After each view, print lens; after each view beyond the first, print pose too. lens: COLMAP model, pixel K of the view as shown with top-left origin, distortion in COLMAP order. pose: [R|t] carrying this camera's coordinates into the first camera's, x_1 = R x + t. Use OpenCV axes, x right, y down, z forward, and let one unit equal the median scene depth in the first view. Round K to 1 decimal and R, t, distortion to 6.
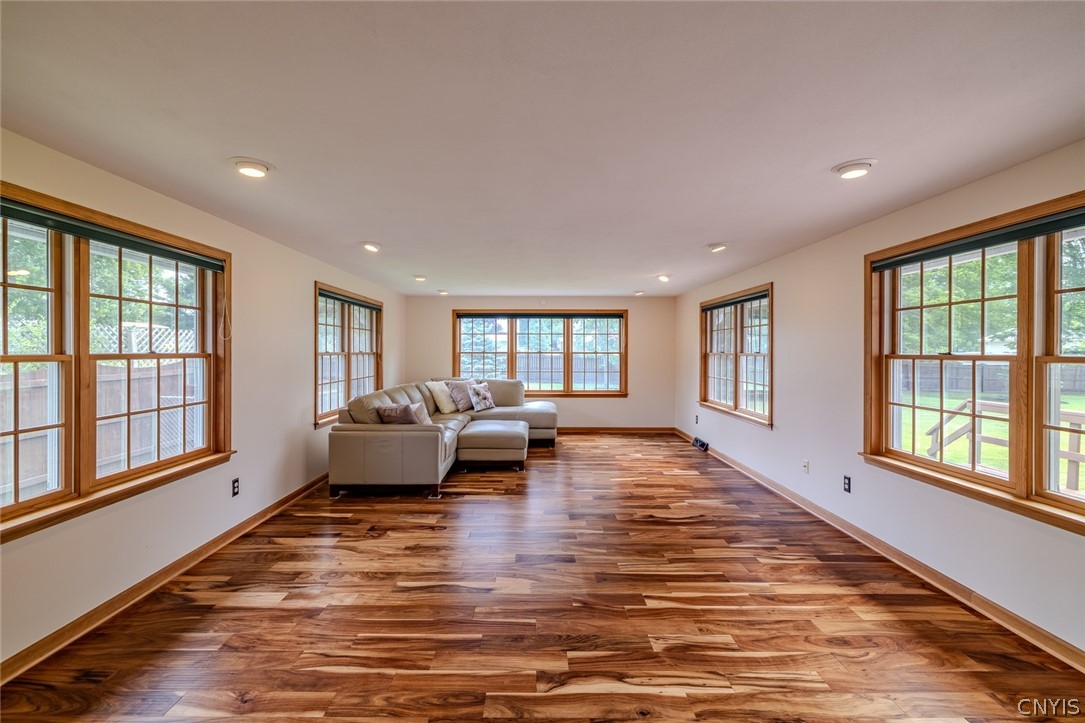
lens RADIAL K [[458.1, 0, 541.8], [0, 458.1, 357.9], [0, 0, 1]] dist [-0.003482, 0.000140]
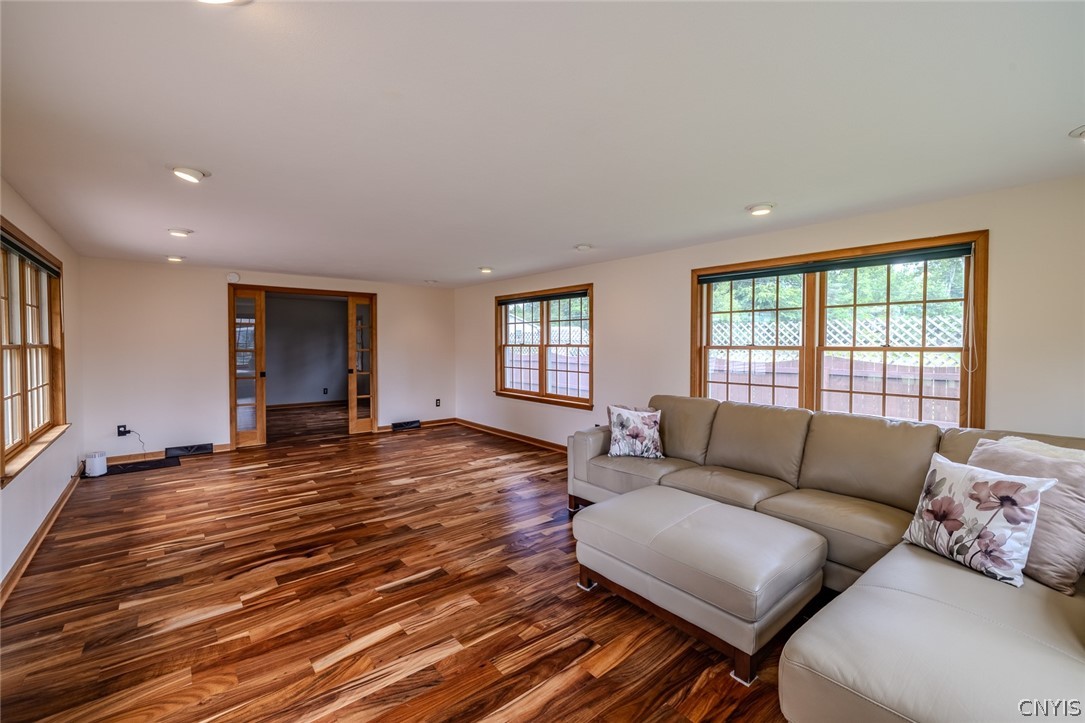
lens RADIAL K [[458.1, 0, 533.7], [0, 458.1, 354.6], [0, 0, 1]] dist [-0.003482, 0.000140]
pose [[-0.787933, 0.009590, -0.615686, 0.494997], [-0.014811, 0.999294, 0.034520, -0.030298], [0.615582, 0.036318, -0.787235, 2.195323]]
